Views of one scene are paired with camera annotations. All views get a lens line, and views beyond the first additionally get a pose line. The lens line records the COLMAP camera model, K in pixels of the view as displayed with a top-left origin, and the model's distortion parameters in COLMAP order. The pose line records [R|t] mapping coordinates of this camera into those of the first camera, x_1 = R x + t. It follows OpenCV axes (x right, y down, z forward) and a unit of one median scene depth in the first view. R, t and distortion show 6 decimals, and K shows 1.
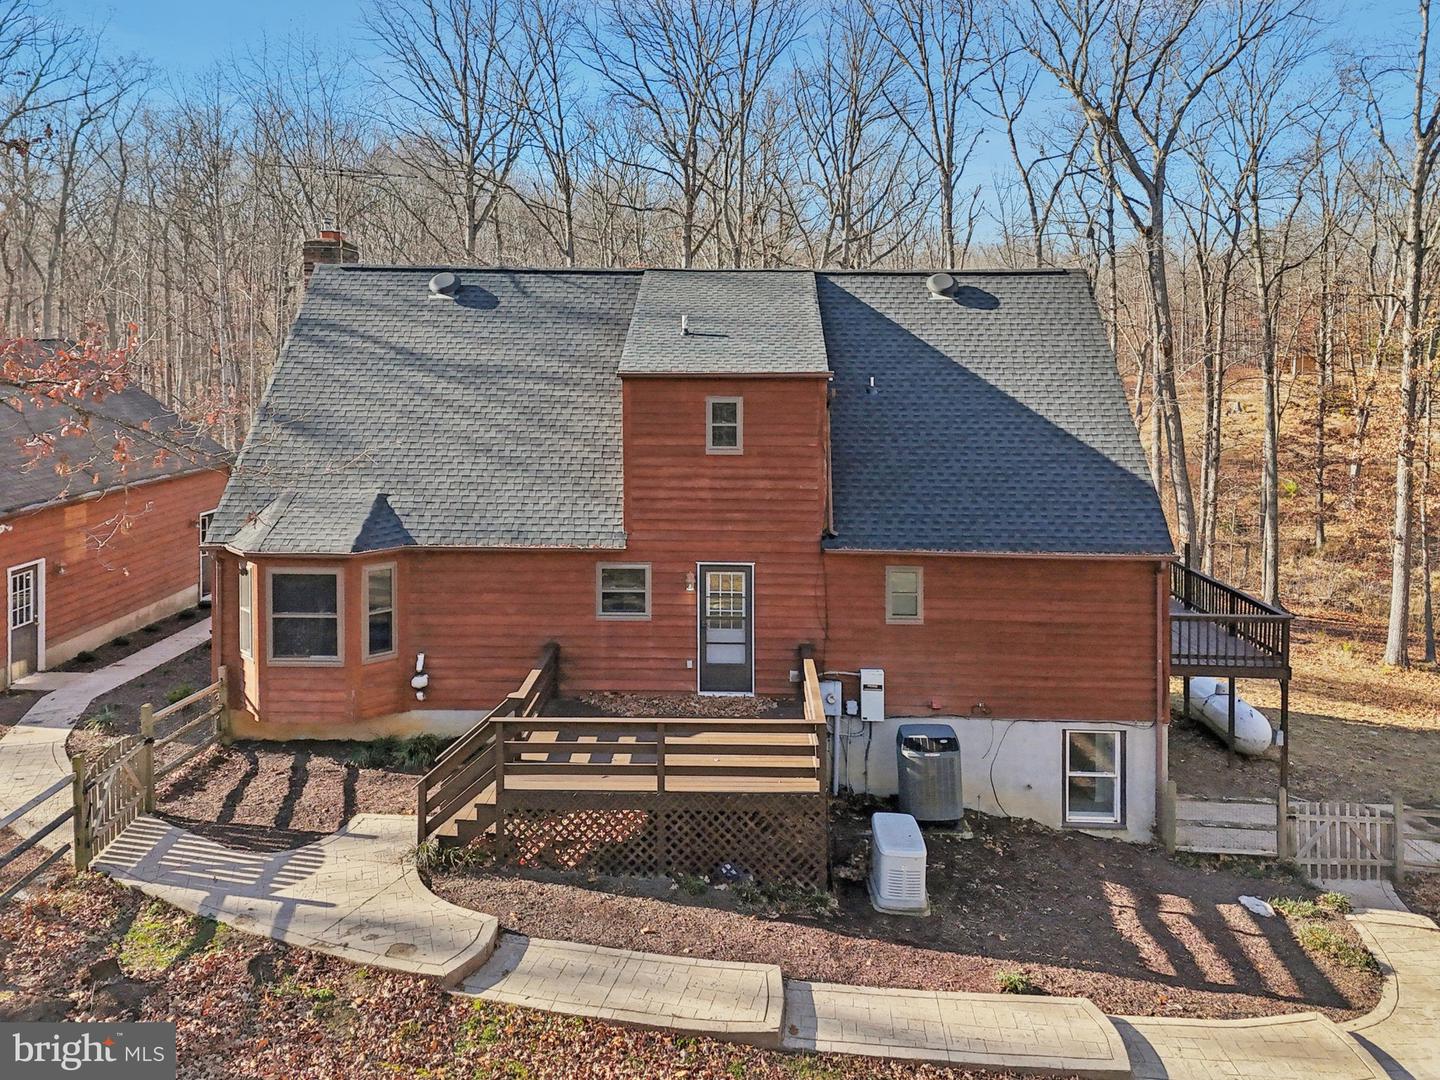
lens RADIAL K [[1074.5, 0, 722.2], [0, 1074.5, 543.9], [0, 0, 1]] dist [0.032291, -0.007963]
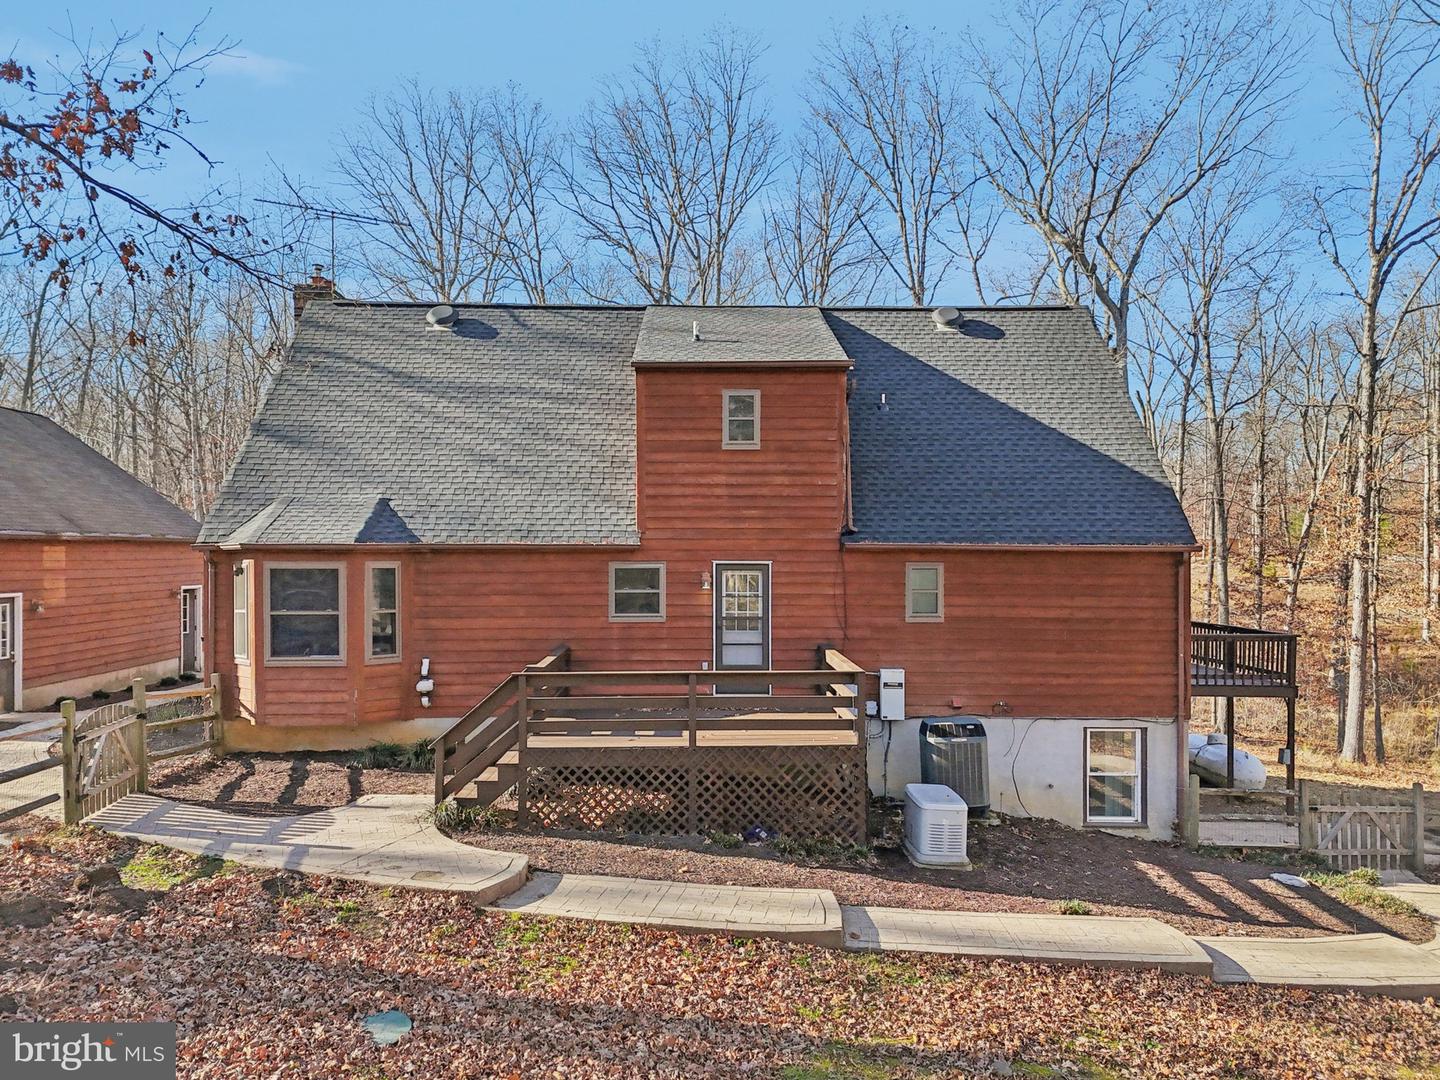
lens RADIAL K [[1028.0, 0, 720.9], [0, 1028.0, 719.6], [0, 0, 1]] dist [0.031105, -0.003604]
pose [[0.999082, -0.000495, 0.042840, -0.056743], [0.001020, 0.999925, -0.012225, 0.174096], [-0.042831, 0.012258, 0.999007, 0.068021]]
